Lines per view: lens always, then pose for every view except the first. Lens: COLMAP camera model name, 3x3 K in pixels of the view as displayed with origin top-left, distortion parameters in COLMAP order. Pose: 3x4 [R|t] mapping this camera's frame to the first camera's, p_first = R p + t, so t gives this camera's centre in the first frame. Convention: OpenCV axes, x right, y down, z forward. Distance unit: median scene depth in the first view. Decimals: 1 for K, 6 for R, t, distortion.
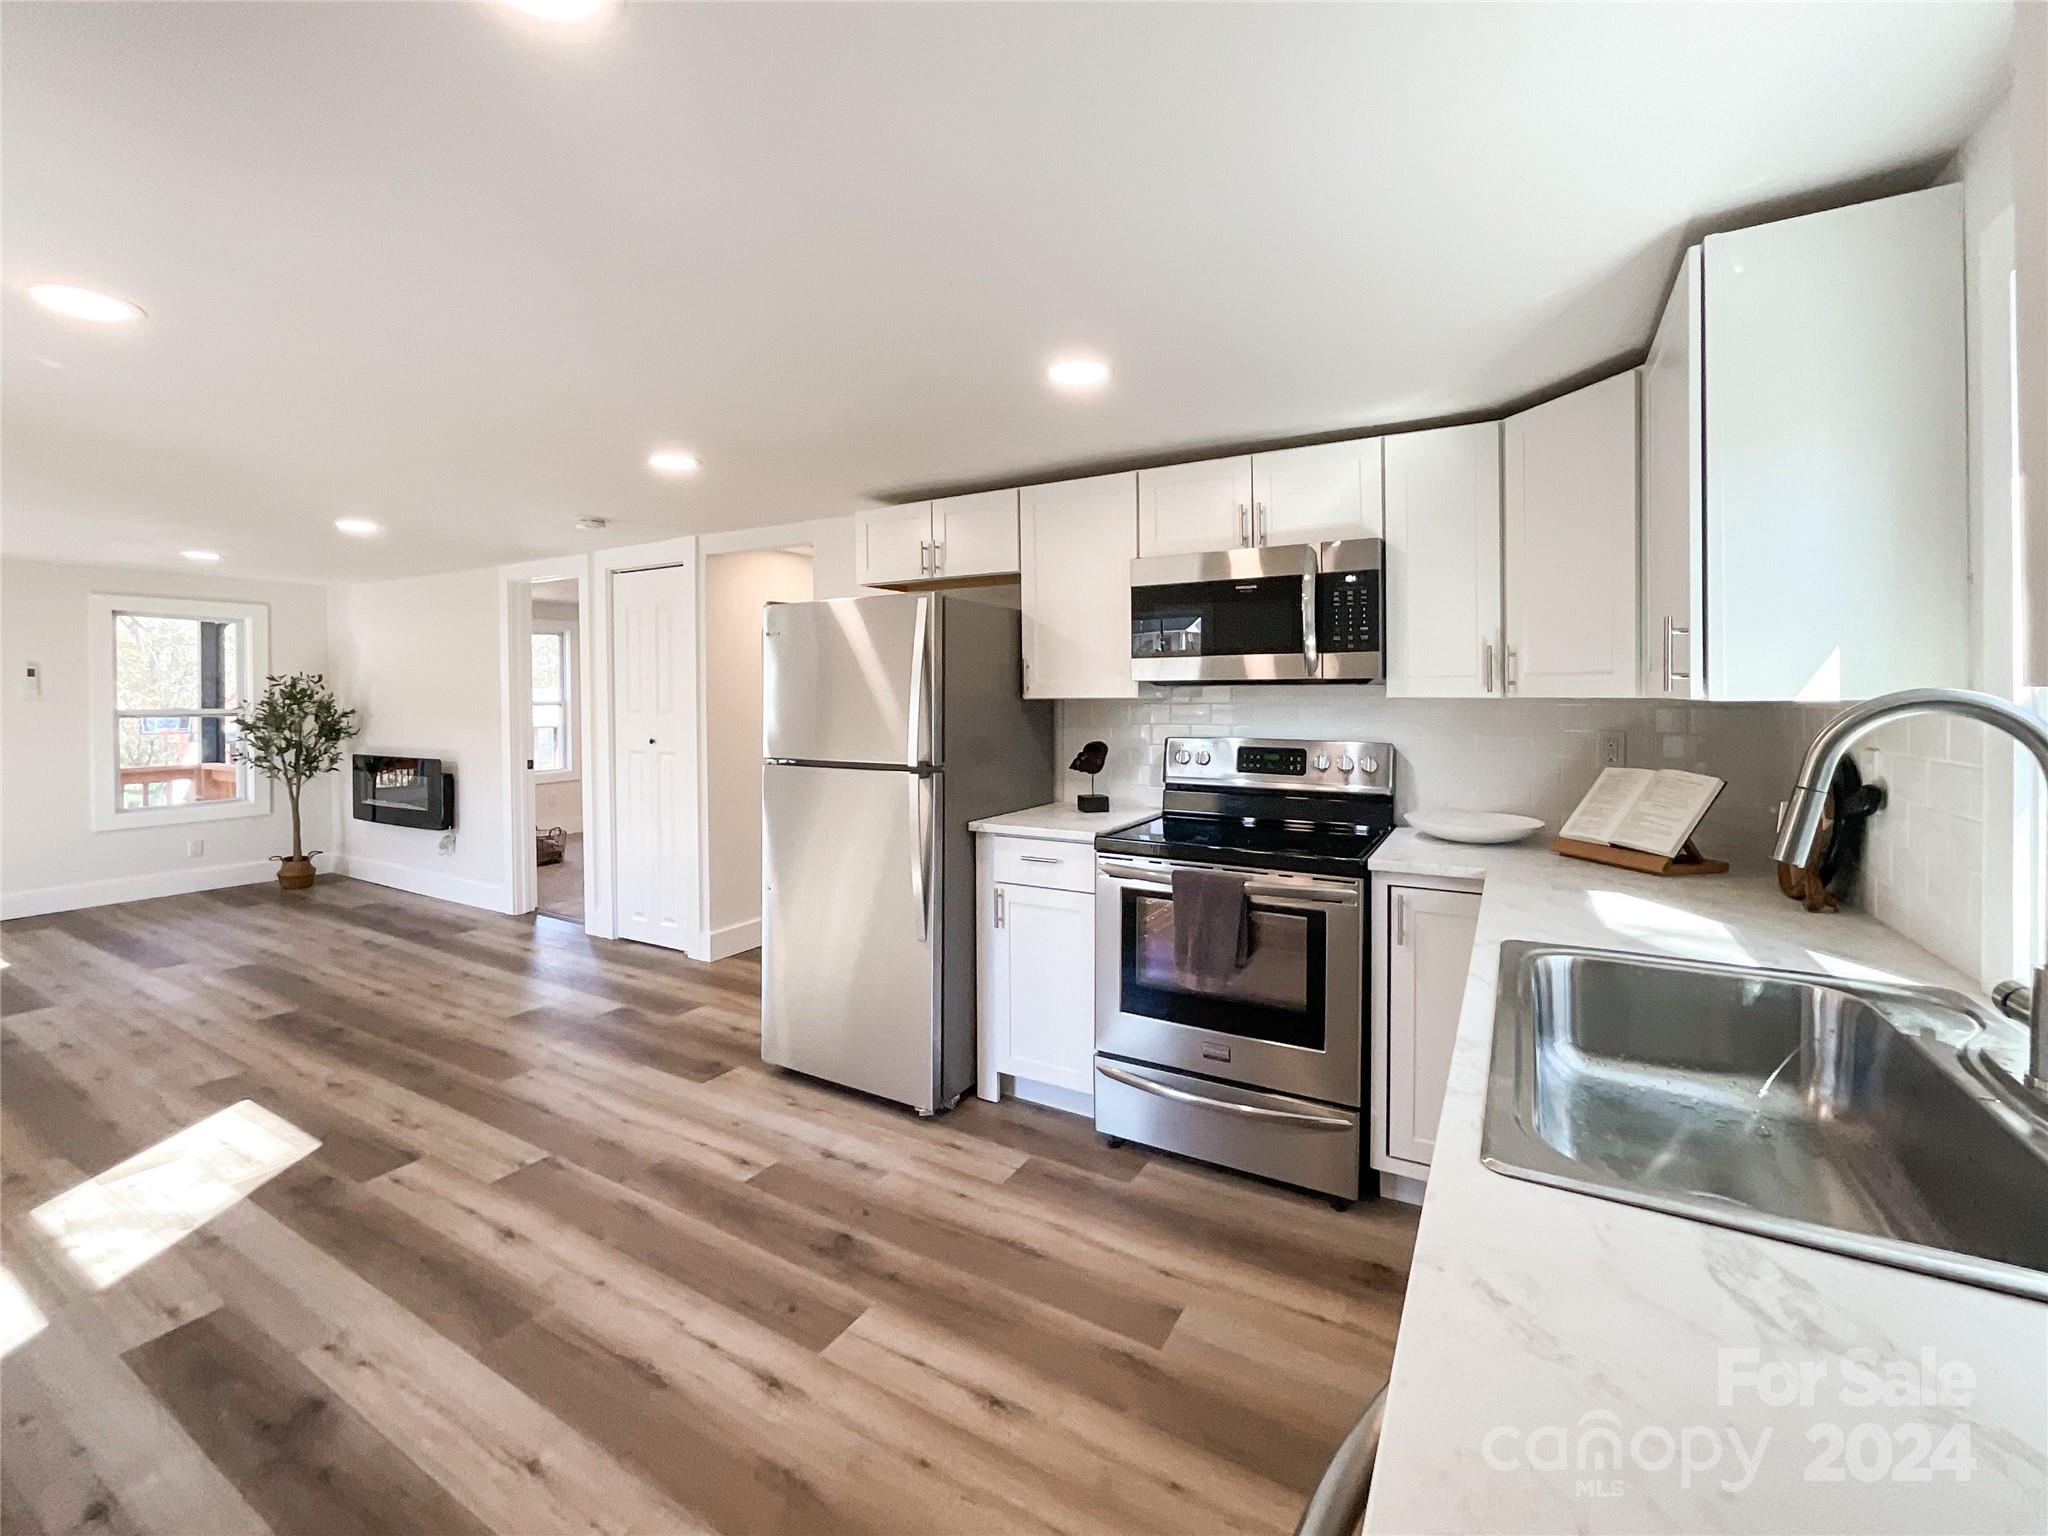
lens RADIAL K [[875.9, 0, 1036.3], [0, 875.9, 715.4], [0, 0, 1]] dist [-0.022790, 0.009732]
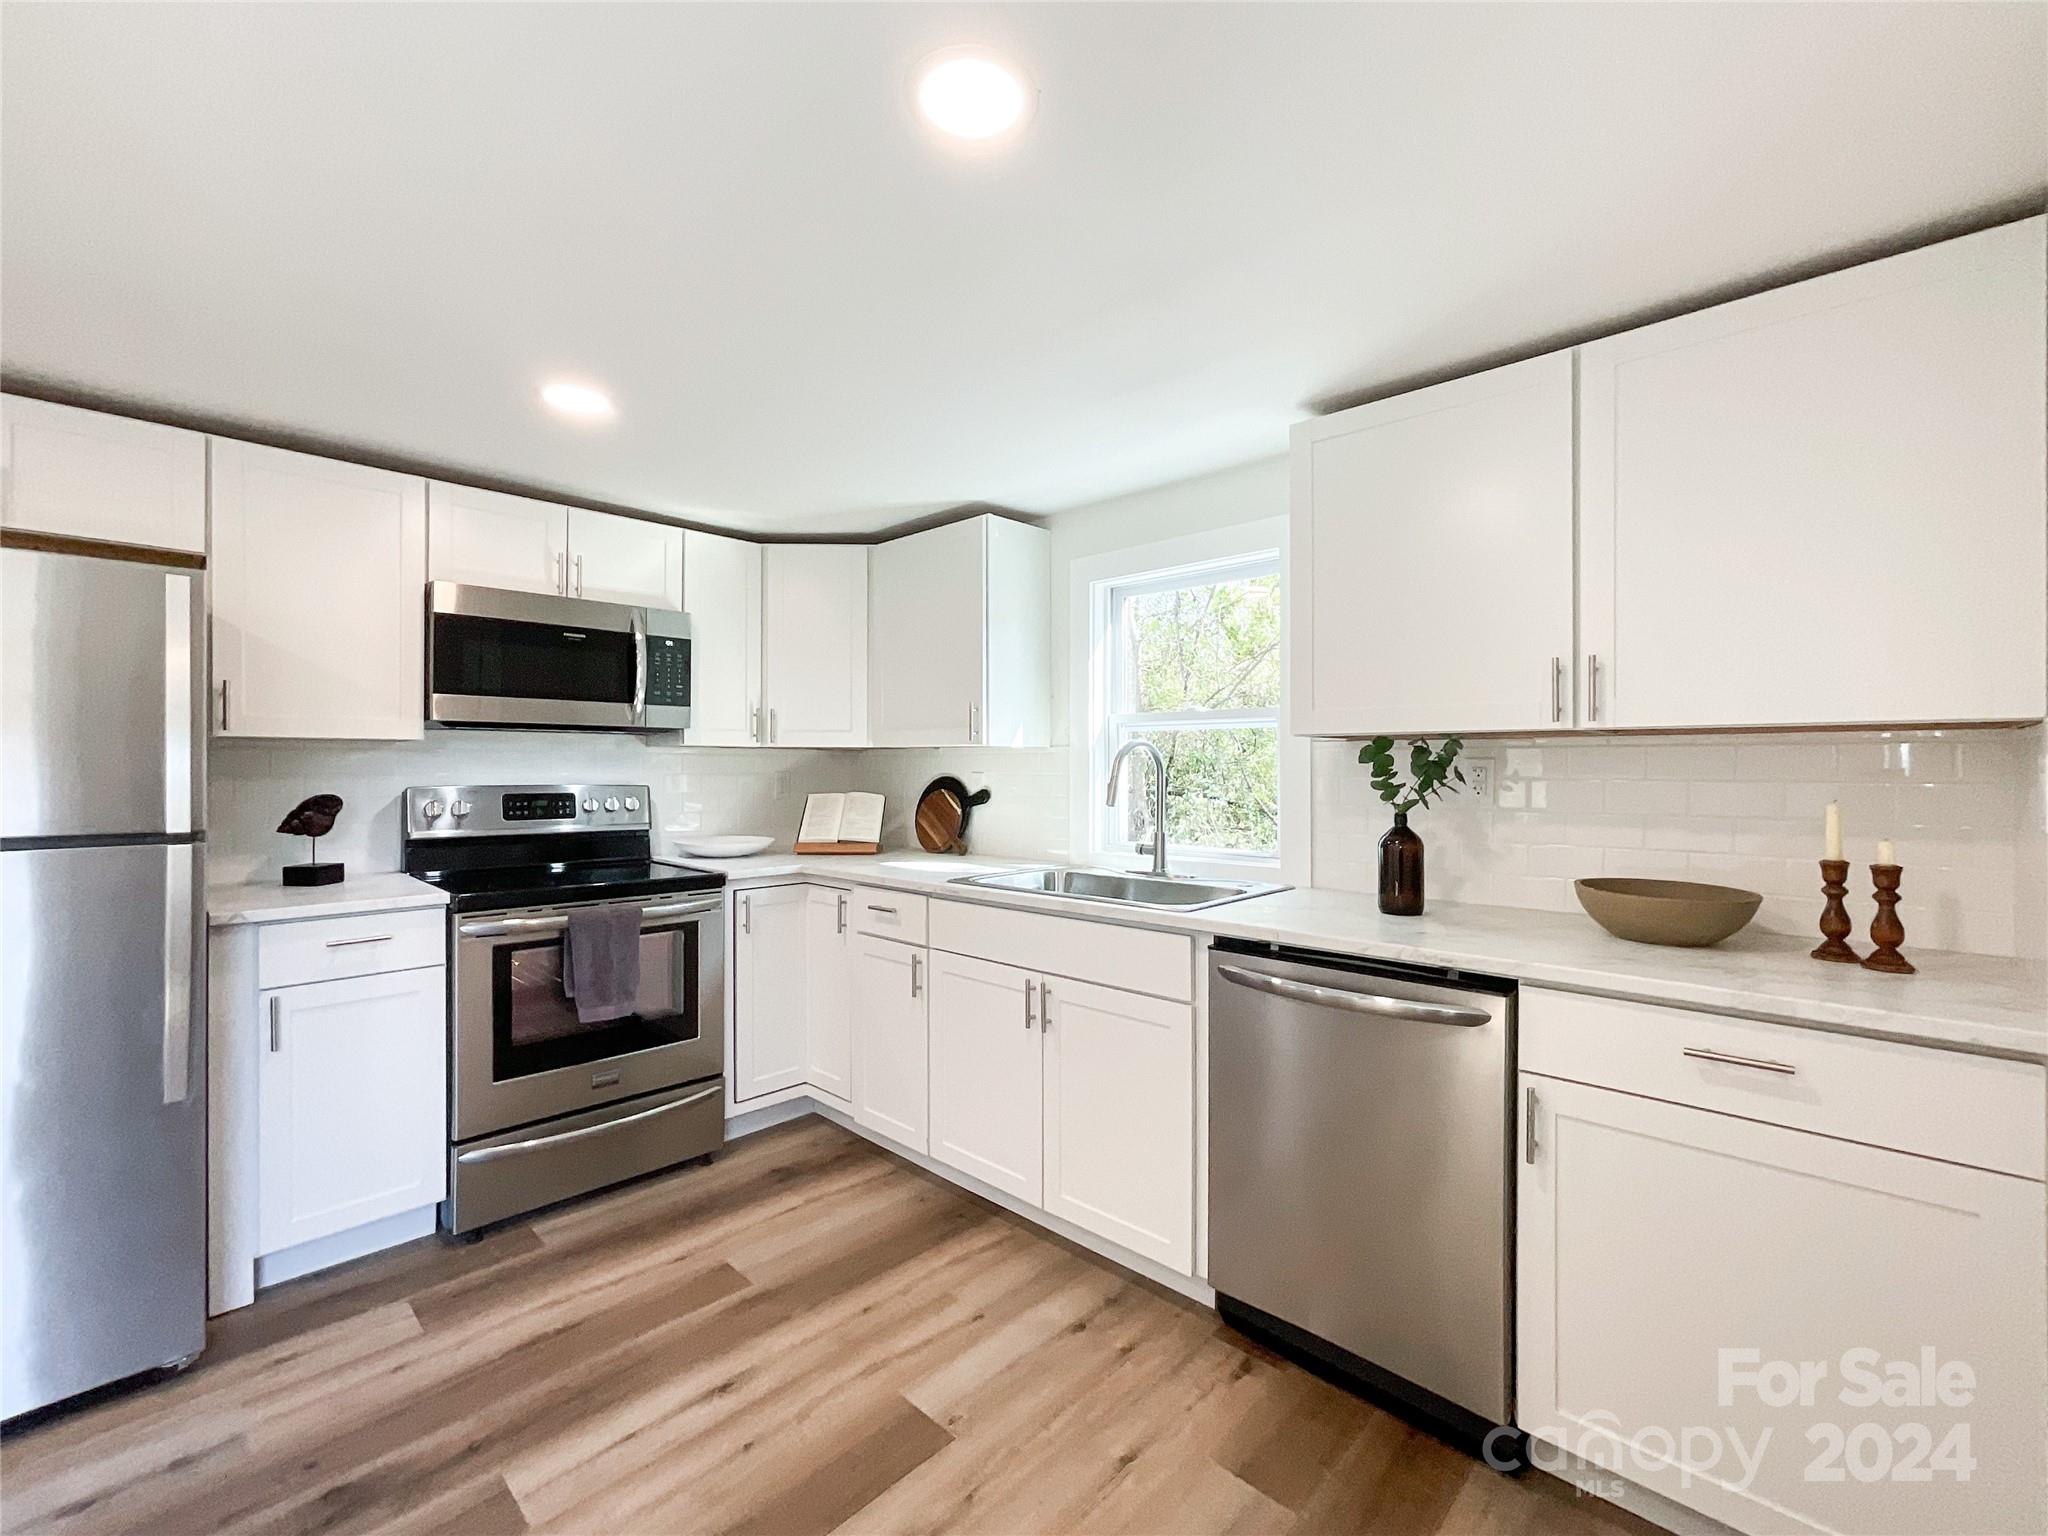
lens RADIAL K [[862.0, 0, 1030.3], [0, 862.0, 776.3], [0, 0, 1]] dist [-0.020465, 0.009735]
pose [[0.240456, -0.008109, 0.970626, -0.516046], [0.017837, 0.999833, 0.003934, 0.021752], [-0.970496, 0.016367, 0.240561, 0.194264]]
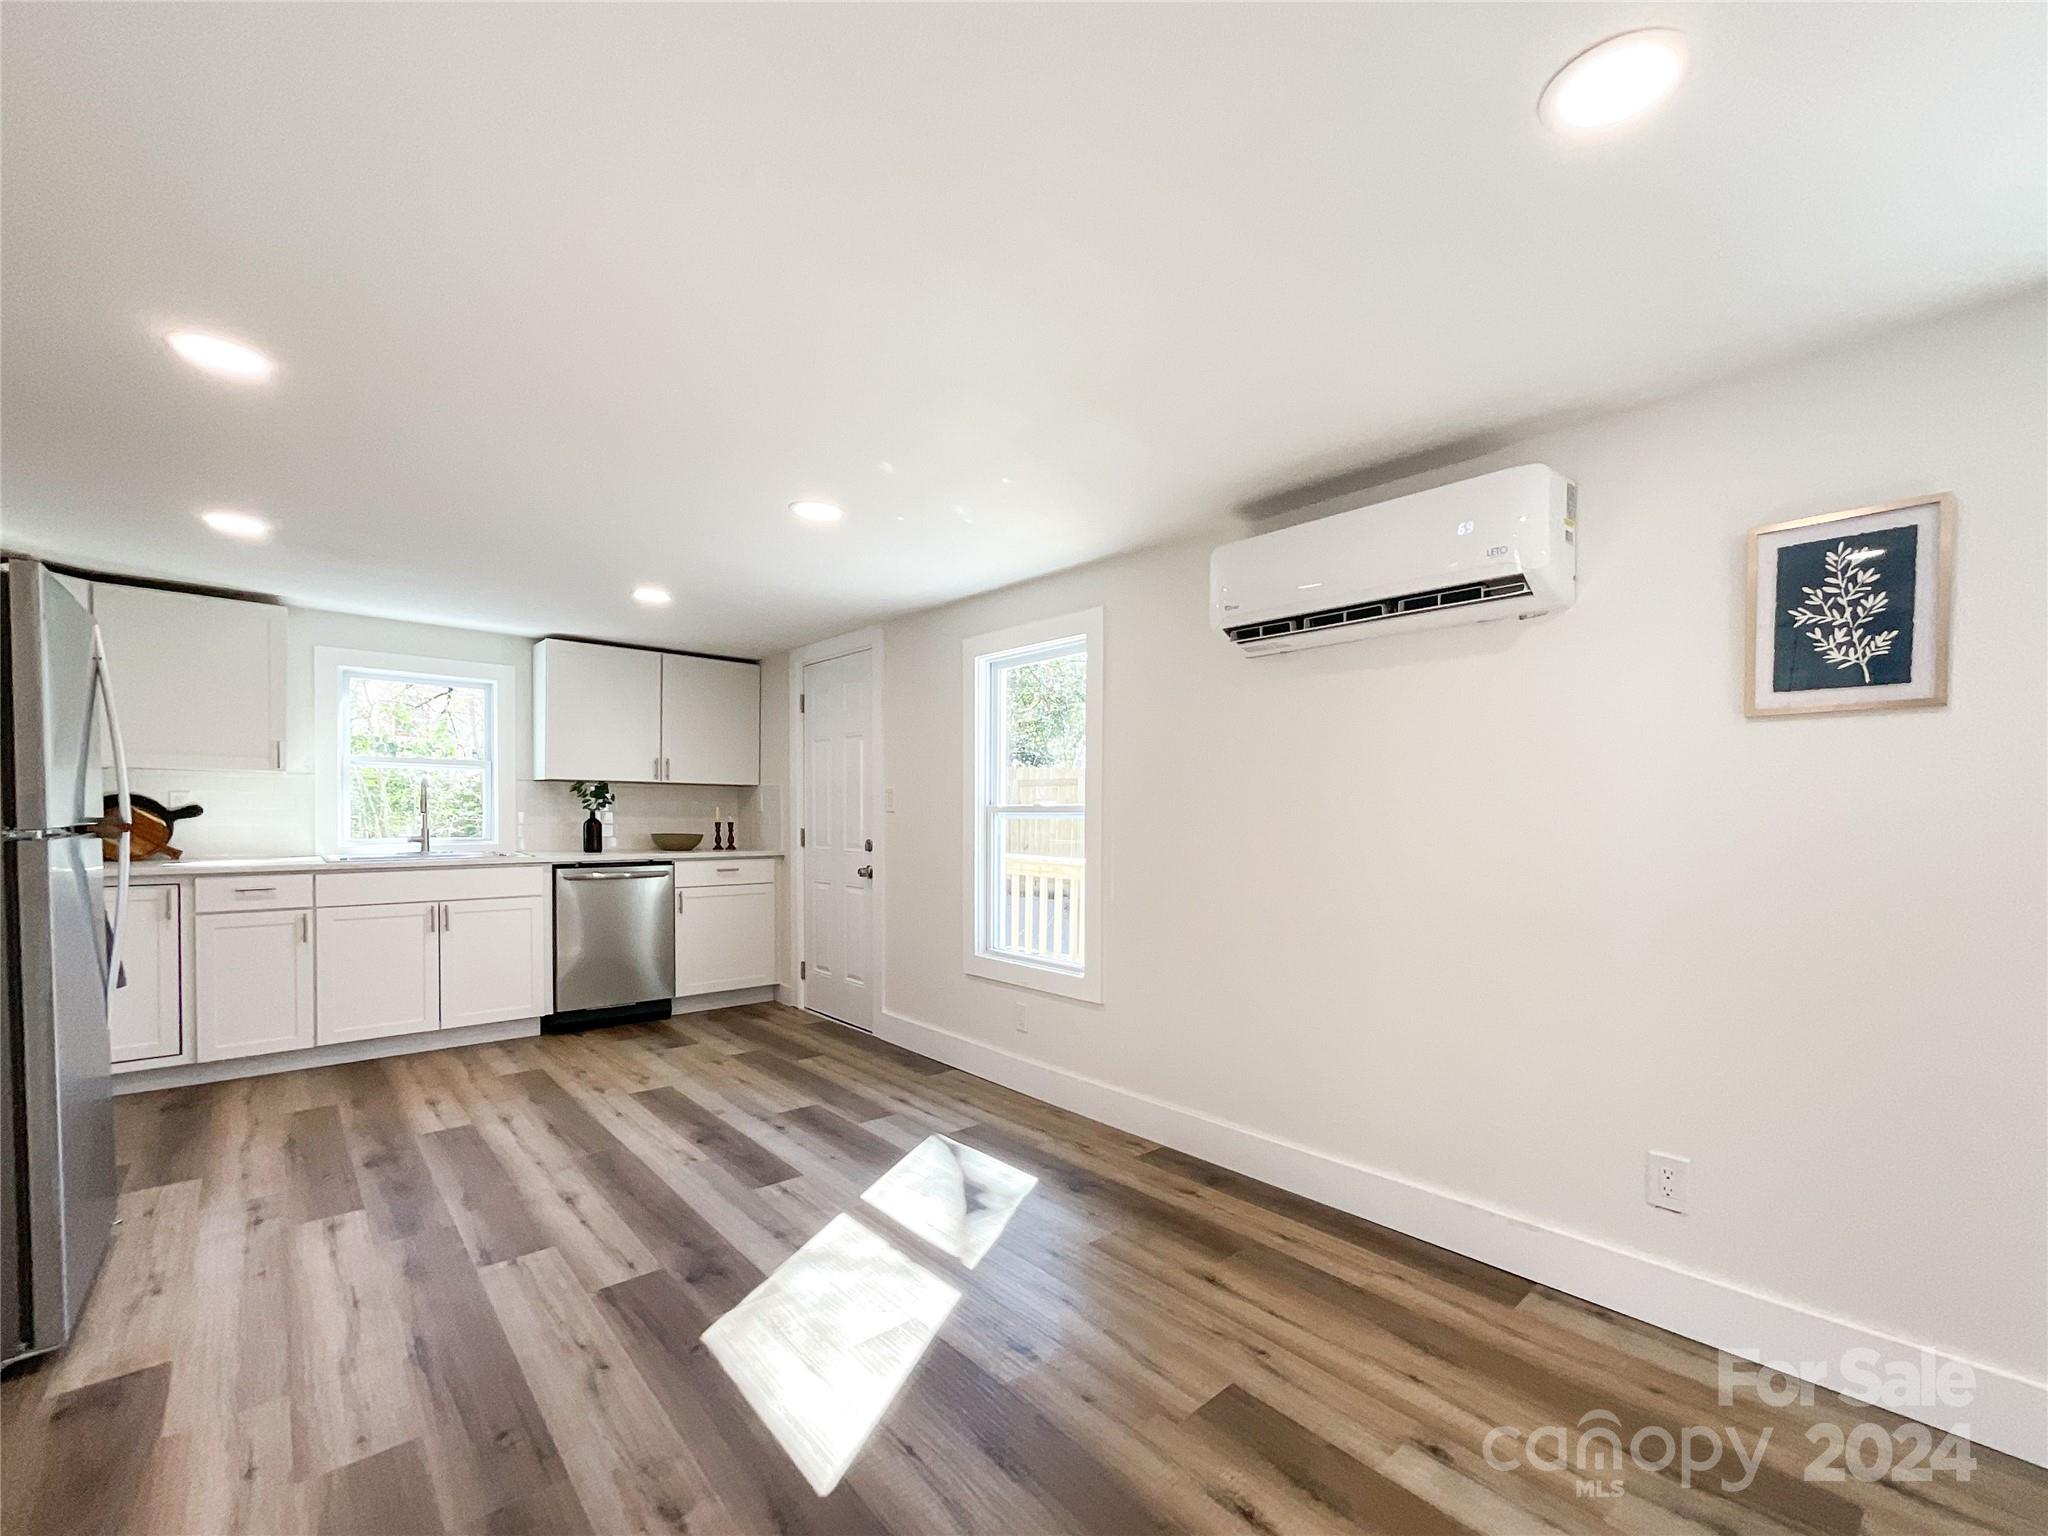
lens RADIAL K [[870.0, 0, 1040.1], [0, 870.0, 835.7], [0, 0, 1]] dist [-0.022287, 0.010109]
pose [[-0.950589, -0.015648, 0.310058, -1.100838], [-0.001990, 0.999016, 0.044317, 0.026913], [-0.310446, 0.041511, -0.949684, 1.320514]]
